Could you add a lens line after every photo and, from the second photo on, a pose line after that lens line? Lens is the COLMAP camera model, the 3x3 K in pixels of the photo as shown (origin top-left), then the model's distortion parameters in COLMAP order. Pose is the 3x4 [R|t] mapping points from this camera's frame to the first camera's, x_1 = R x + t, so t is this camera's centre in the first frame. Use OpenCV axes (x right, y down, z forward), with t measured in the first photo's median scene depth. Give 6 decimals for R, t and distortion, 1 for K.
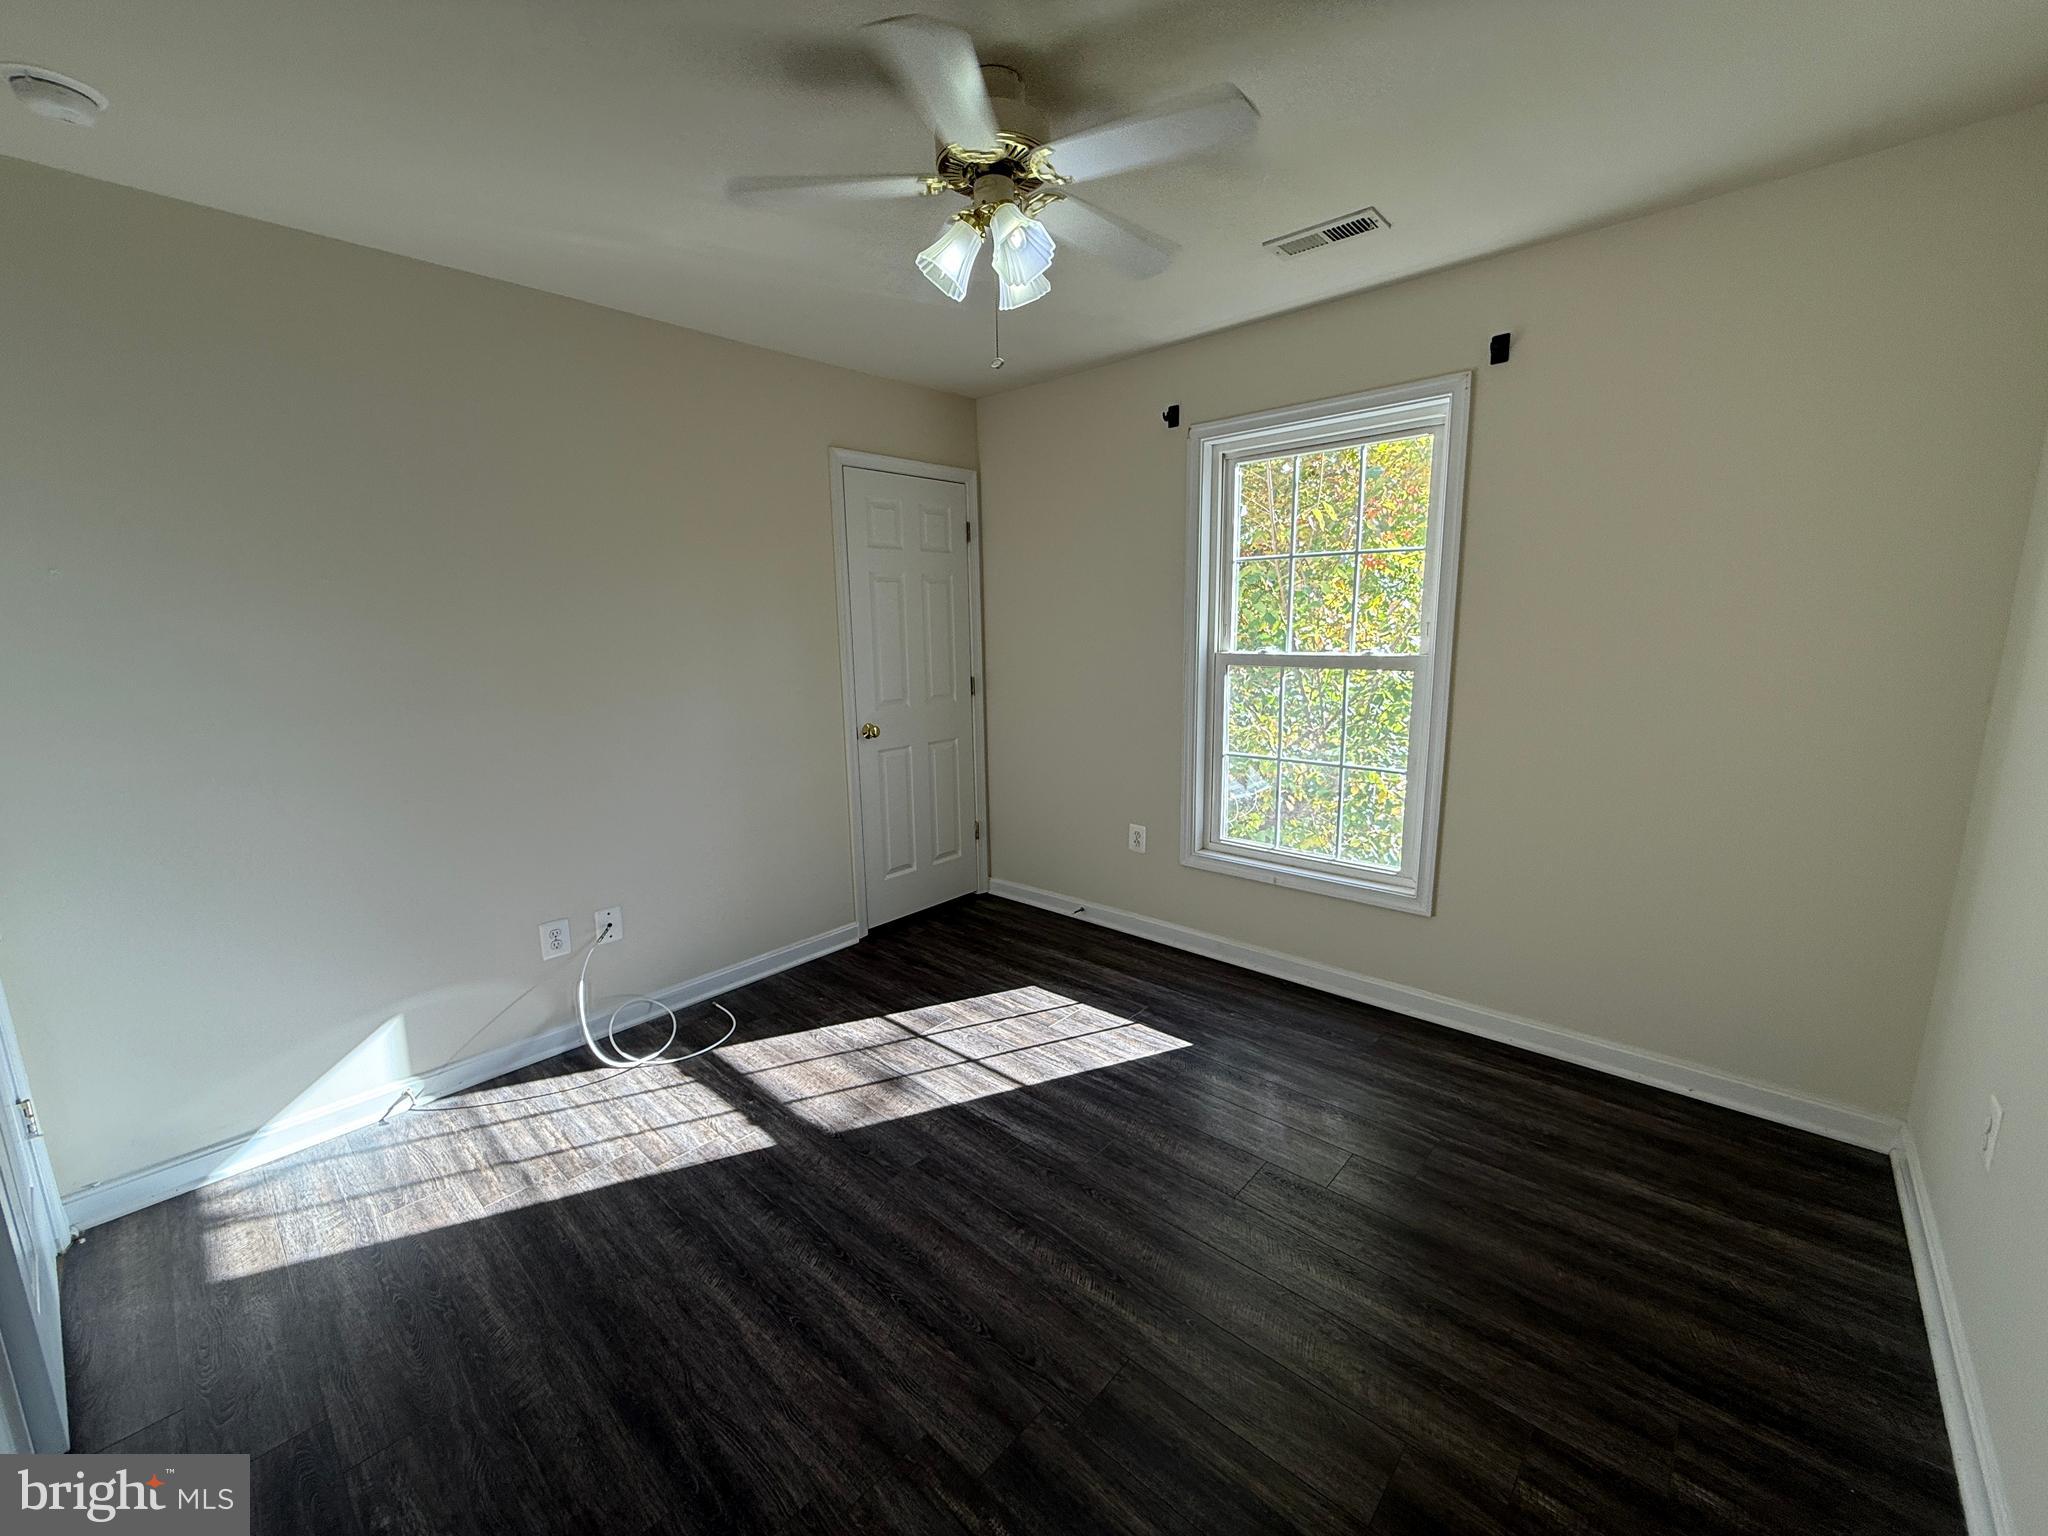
lens RADIAL K [[819.9, 0, 1016.8], [0, 819.9, 766.8], [0, 0, 1]] dist [-0.003396, 0.001113]
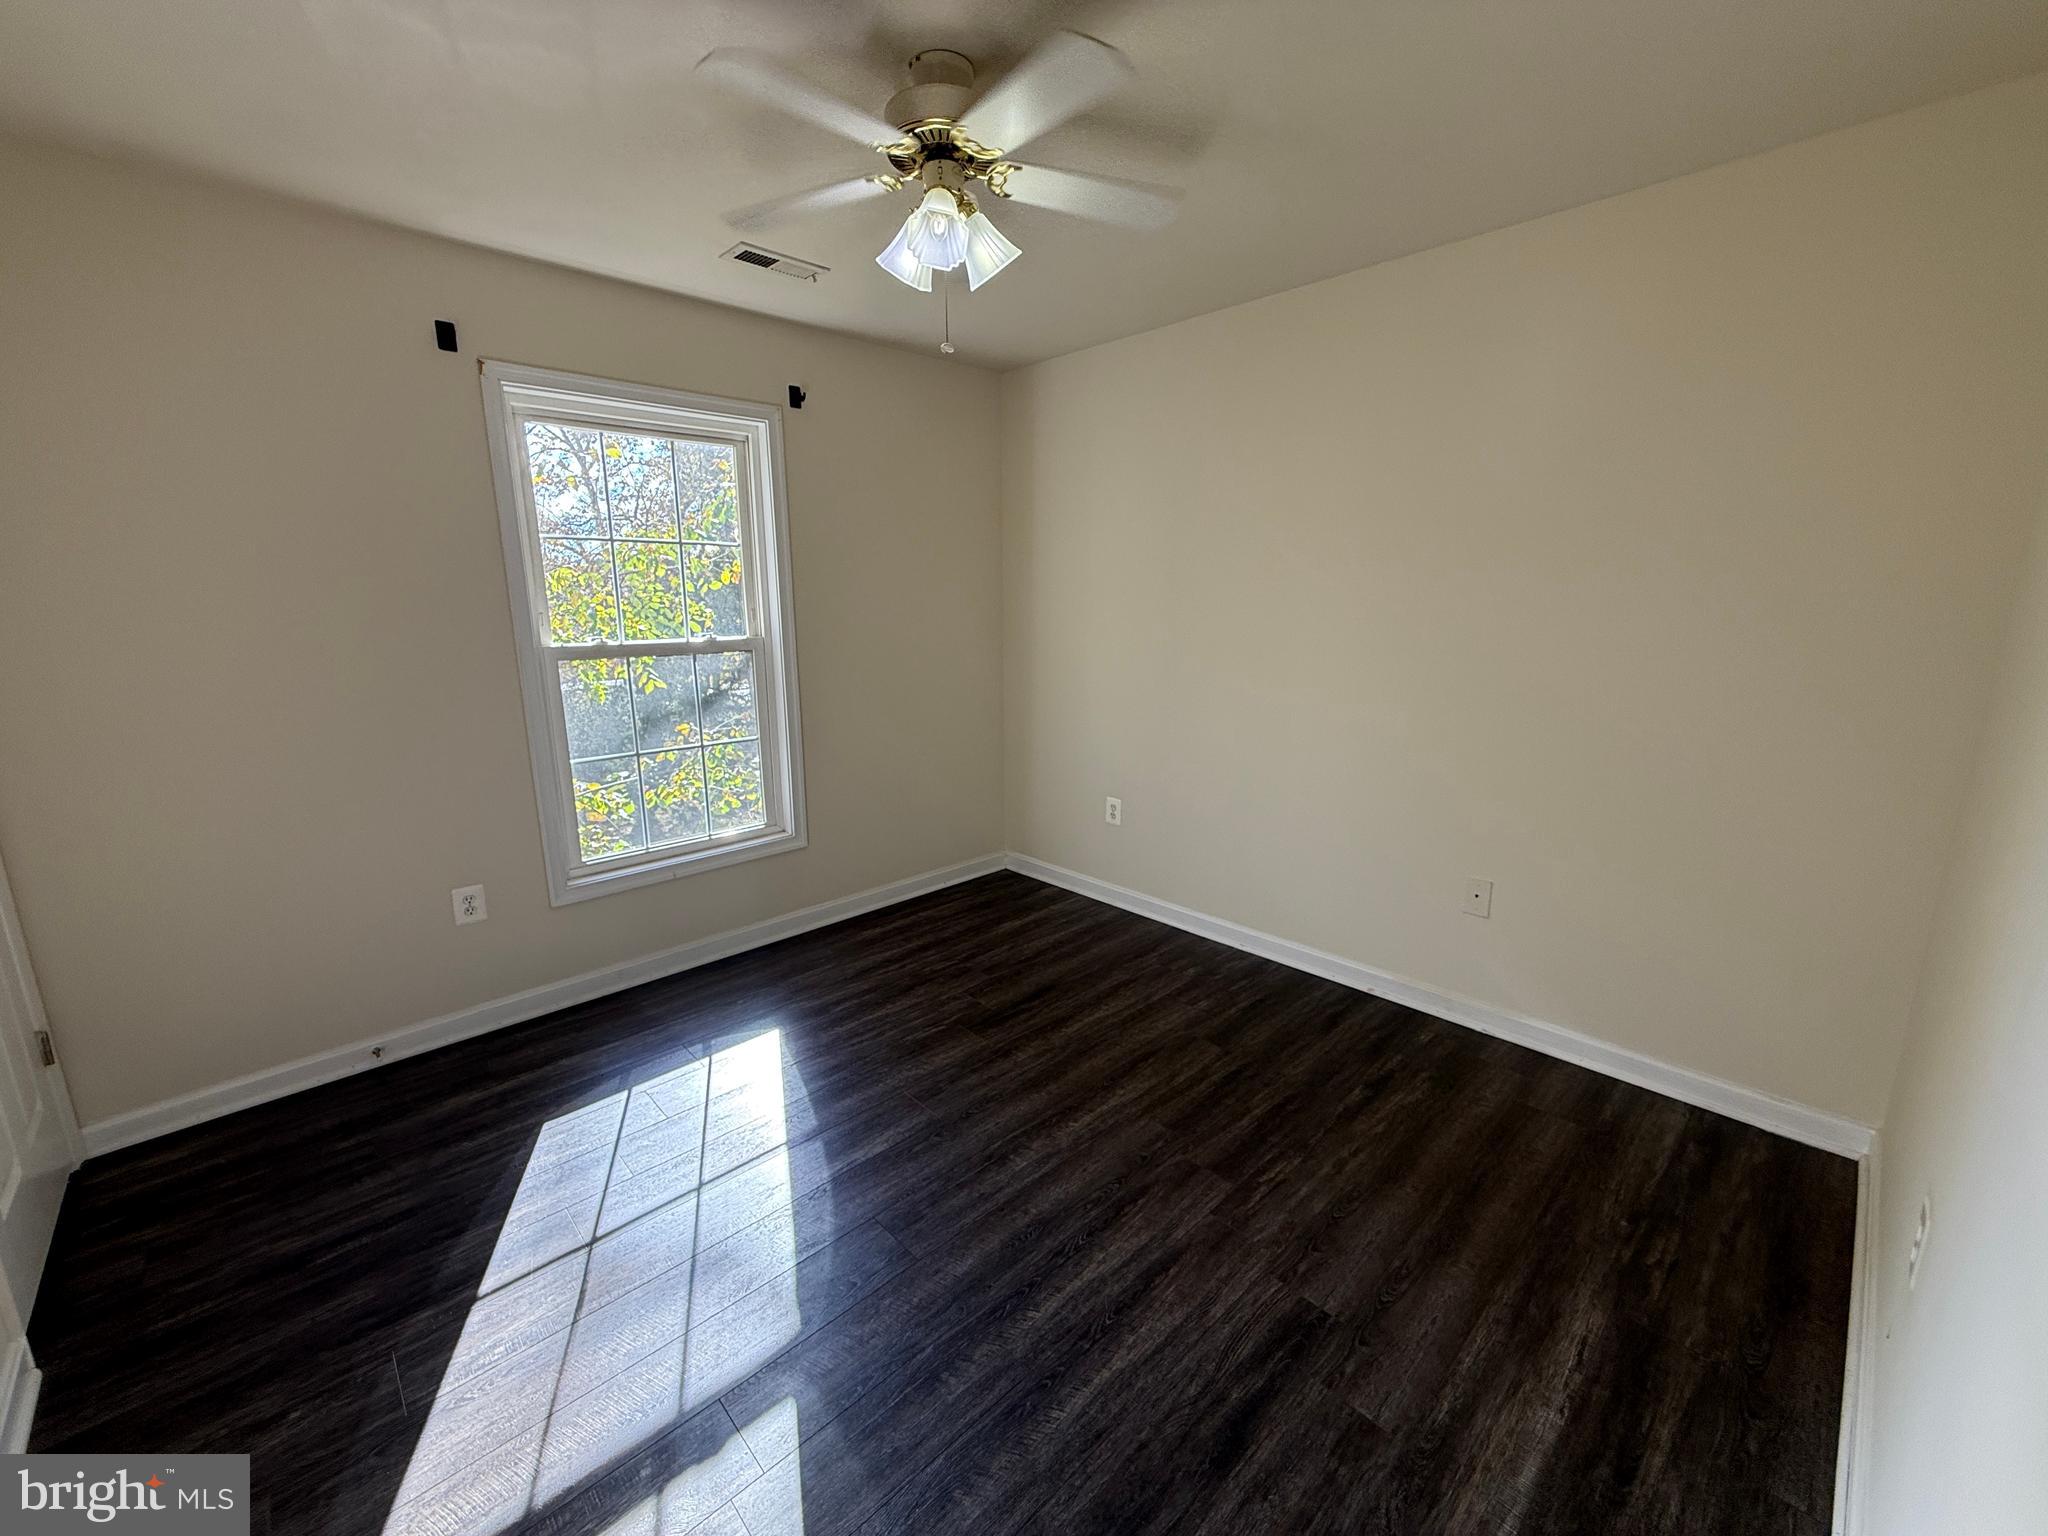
lens RADIAL K [[819.9, 0, 1023.4], [0, 819.9, 762.0], [0, 0, 1]] dist [-0.003396, 0.001113]
pose [[0.065814, -0.183549, 0.980805, -0.707082], [0.183069, 0.968473, 0.168957, -0.095498], [-0.980895, 0.168435, 0.097341, 0.568266]]
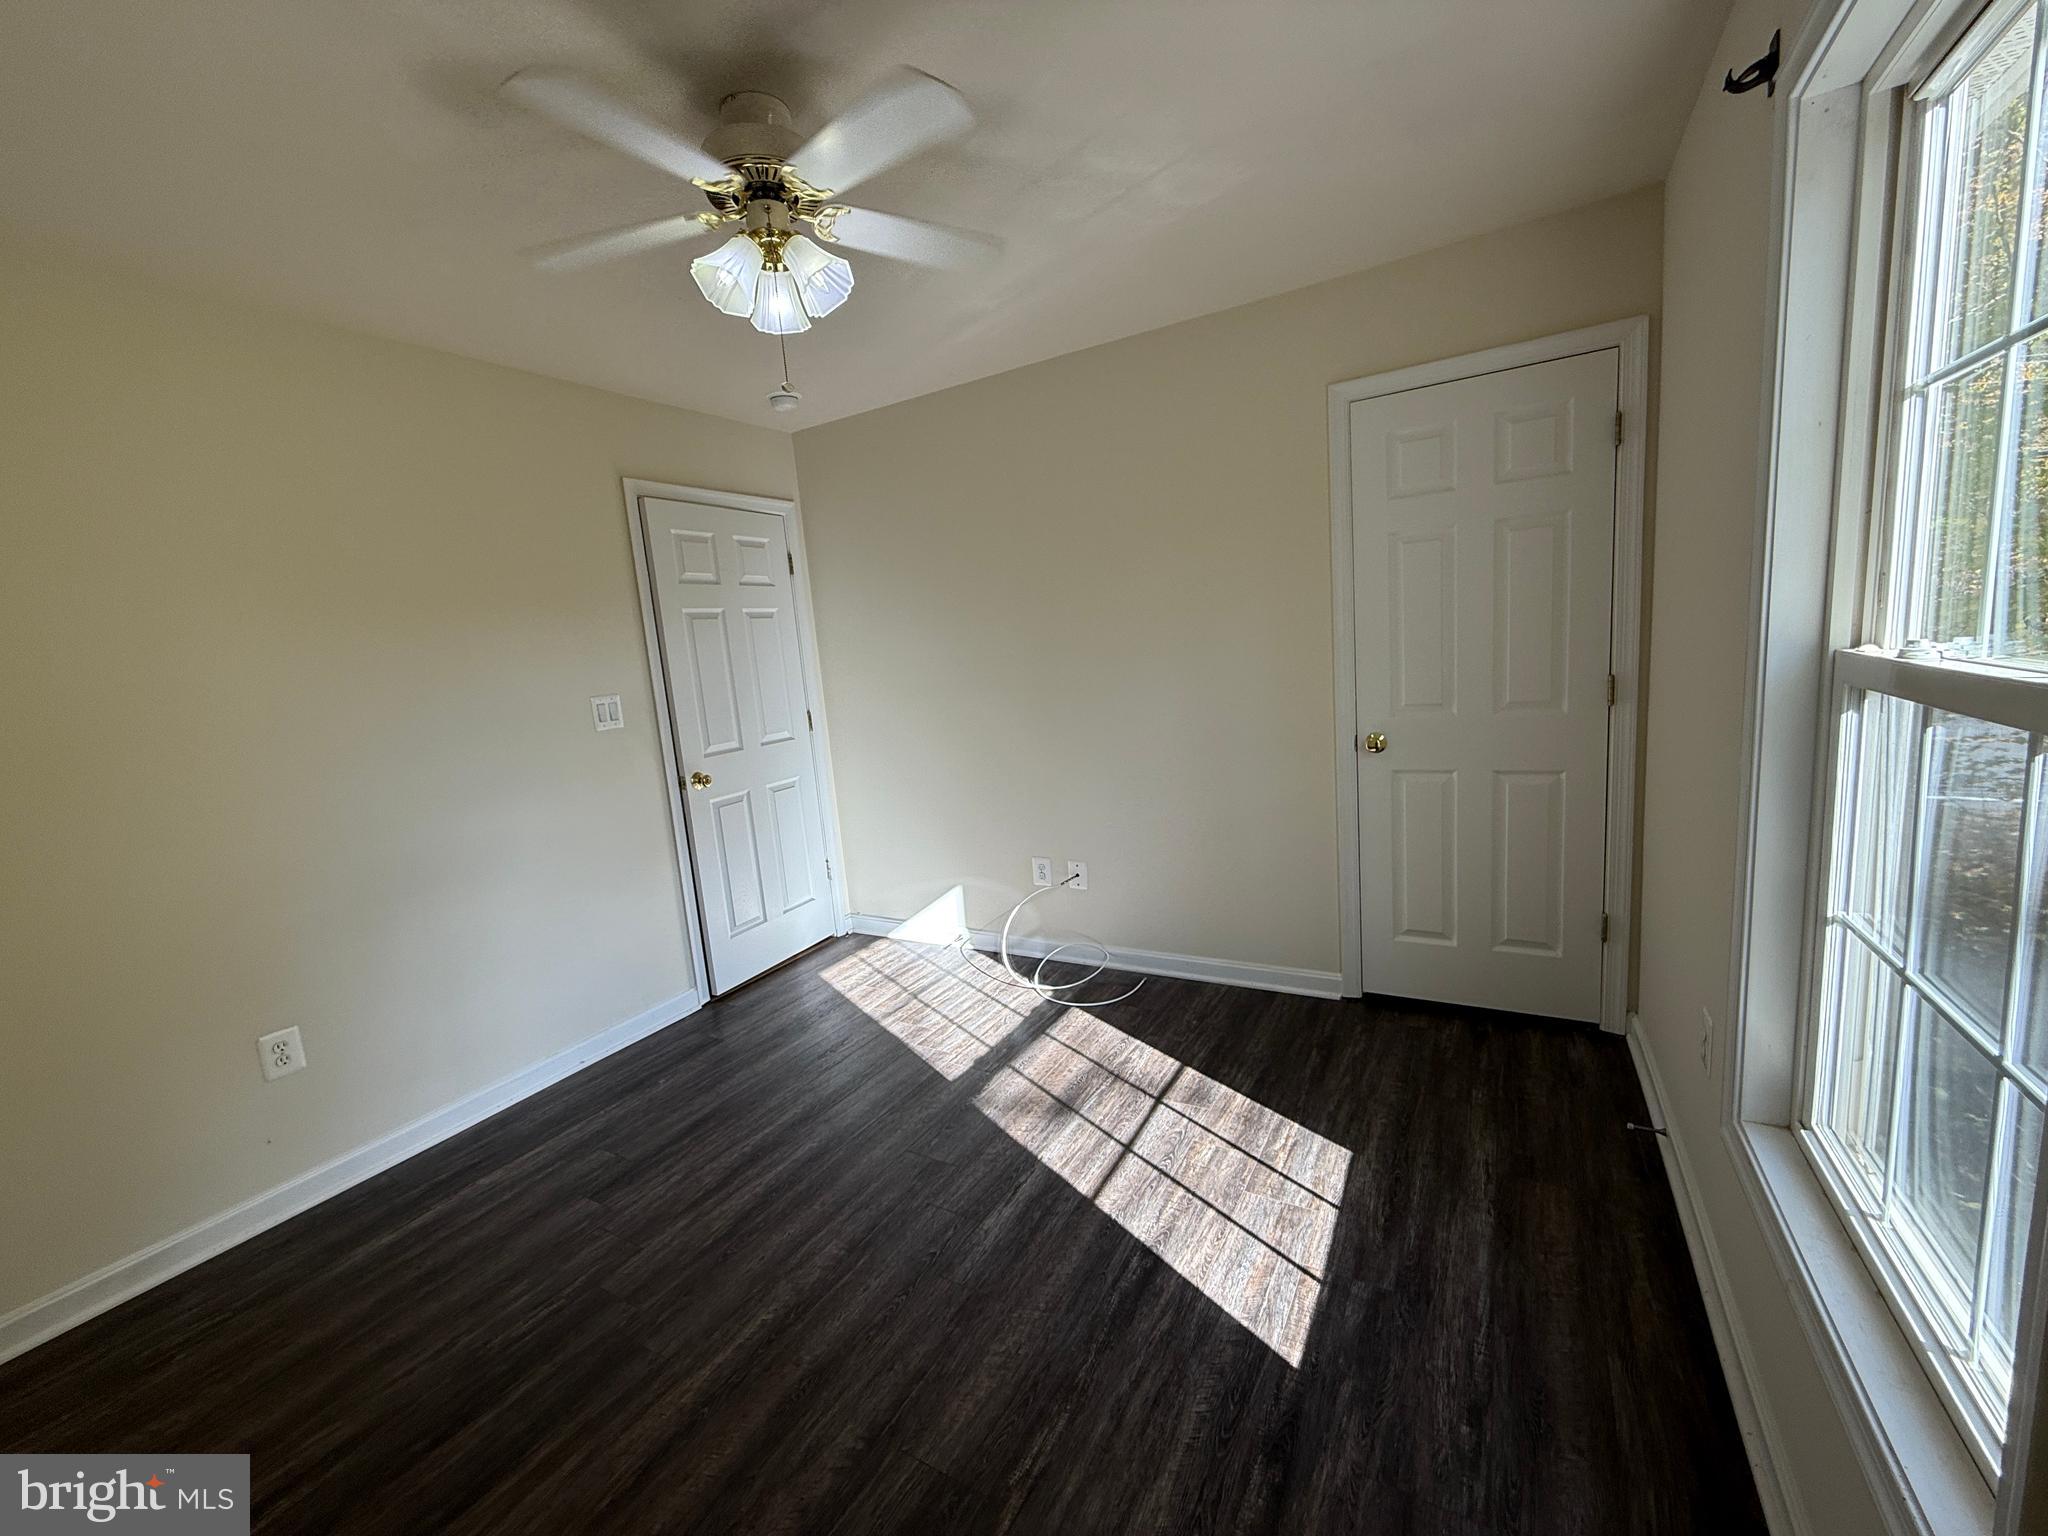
lens RADIAL K [[819.9, 0, 1019.2], [0, 819.9, 762.9], [0, 0, 1]] dist [-0.003396, 0.001113]
pose [[0.208773, 0.146568, -0.966919, 0.674556], [-0.093203, 0.987187, 0.129517, -0.126800], [0.973513, 0.063080, 0.219759, 0.687446]]
